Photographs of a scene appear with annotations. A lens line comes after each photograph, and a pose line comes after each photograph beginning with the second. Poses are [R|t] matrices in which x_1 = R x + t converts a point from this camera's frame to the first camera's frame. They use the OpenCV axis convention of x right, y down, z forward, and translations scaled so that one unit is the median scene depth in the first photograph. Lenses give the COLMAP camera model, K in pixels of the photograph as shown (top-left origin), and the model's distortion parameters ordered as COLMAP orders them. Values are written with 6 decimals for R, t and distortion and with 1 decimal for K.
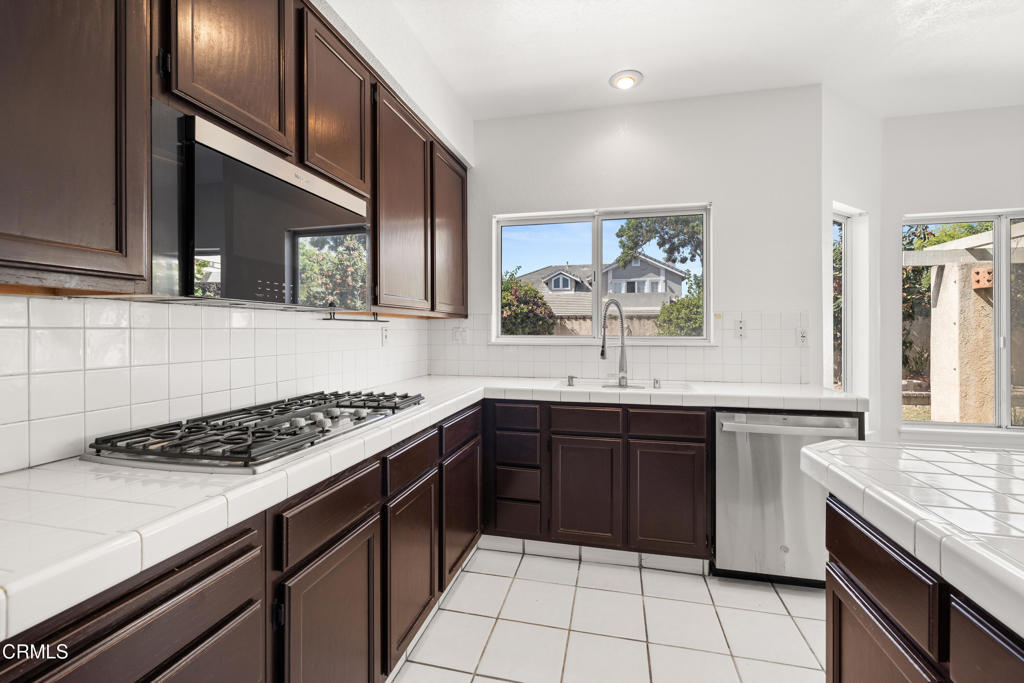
lens RADIAL K [[437.2, 0, 516.6], [0, 437.2, 333.2], [0, 0, 1]] dist [-0.003278, 0.000524]
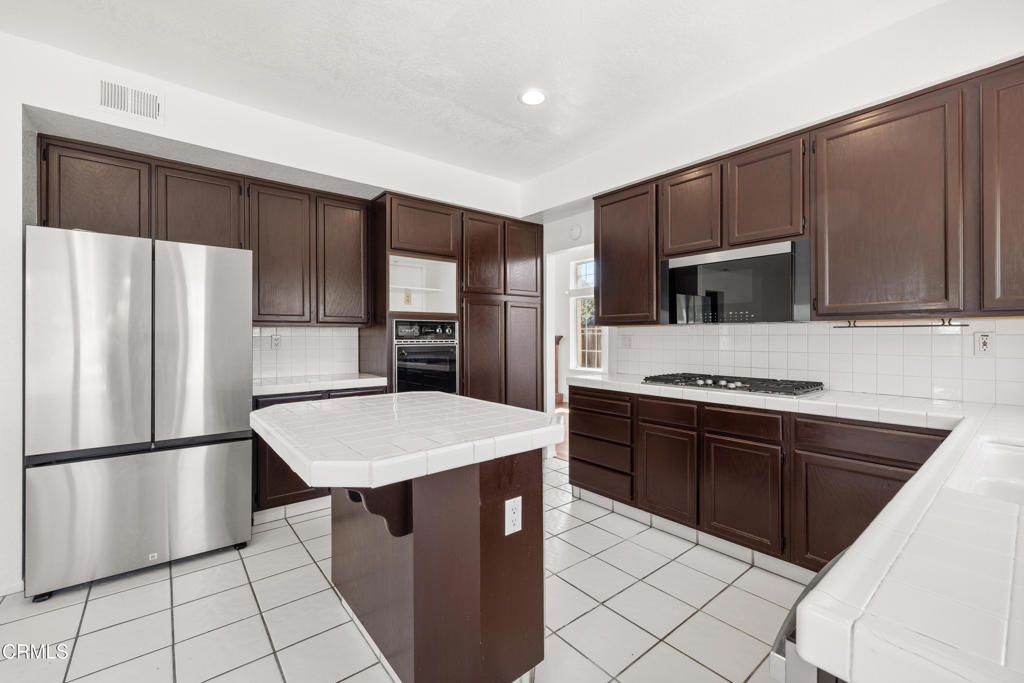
lens RADIAL K [[437.2, 0, 512.7], [0, 437.2, 341.0], [0, 0, 1]] dist [-0.003278, 0.000524]
pose [[-0.612813, 0.007435, -0.790193, 0.717157], [-0.004071, 0.999913, 0.012565, -0.003816], [0.790217, 0.010917, -0.612730, 0.662867]]
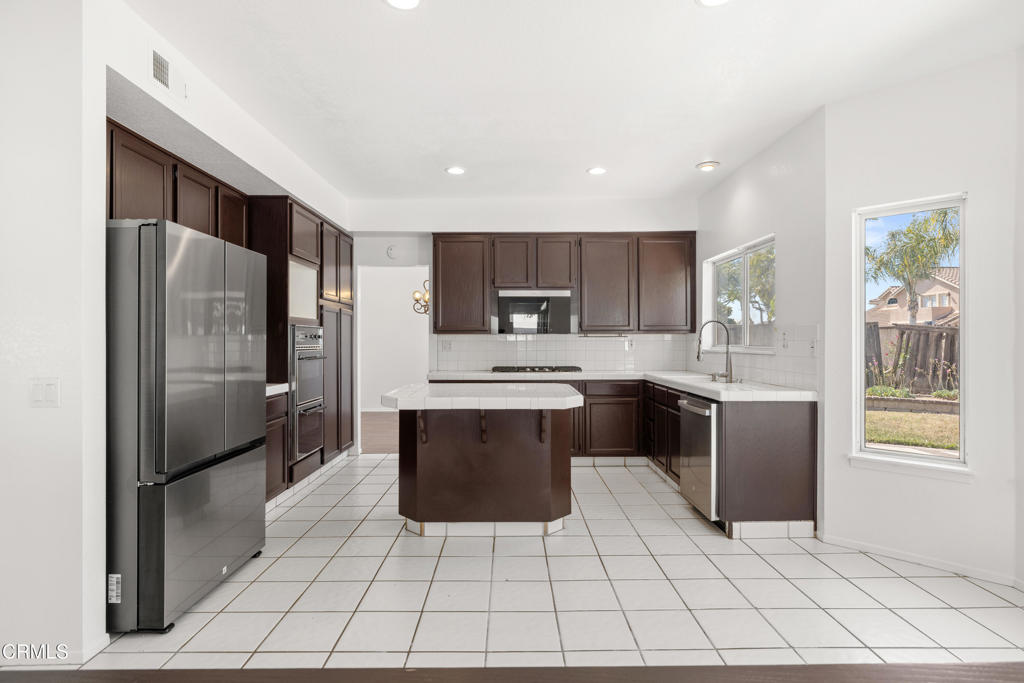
lens RADIAL K [[525.8, 0, 508.3], [0, 525.8, 338.5], [0, 0, 1]] dist [0.002888, -0.000053]
pose [[0.226538, -0.006604, -0.973980, 1.453739], [-0.003363, 0.999966, -0.007562, -0.000361], [0.973997, 0.004989, 0.226508, -0.020118]]
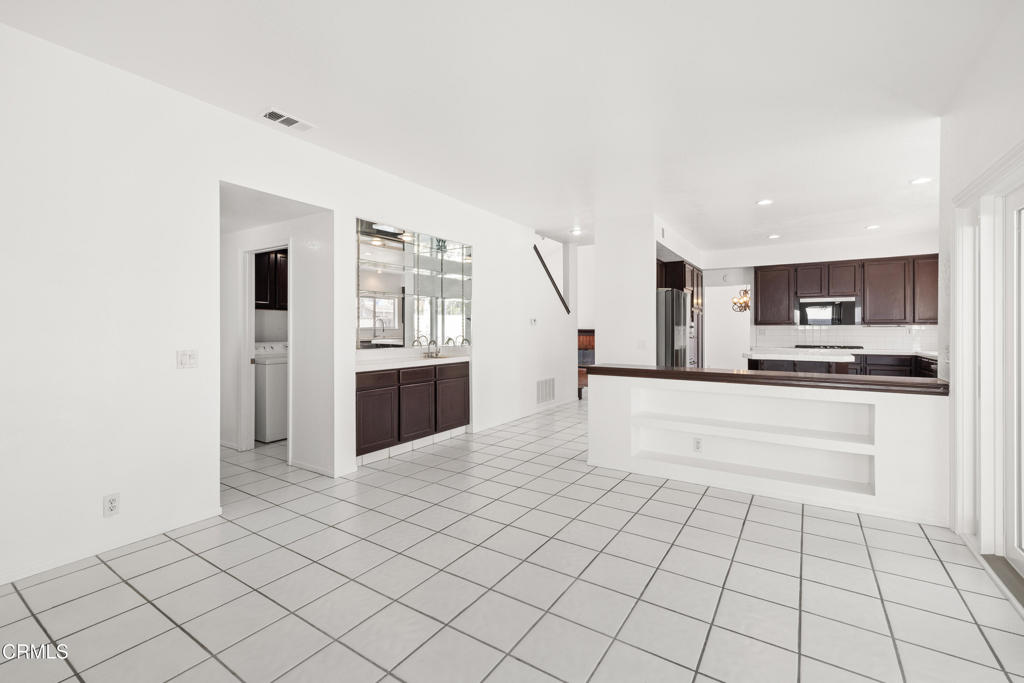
lens RADIAL K [[437.2, 0, 509.4], [0, 437.2, 326.4], [0, 0, 1]] dist [-0.003278, 0.000524]
pose [[-0.348823, -0.009864, -0.937137, 2.541202], [-0.010462, 0.999923, -0.006631, 0.011536], [0.937130, 0.007491, -0.348900, -0.312547]]
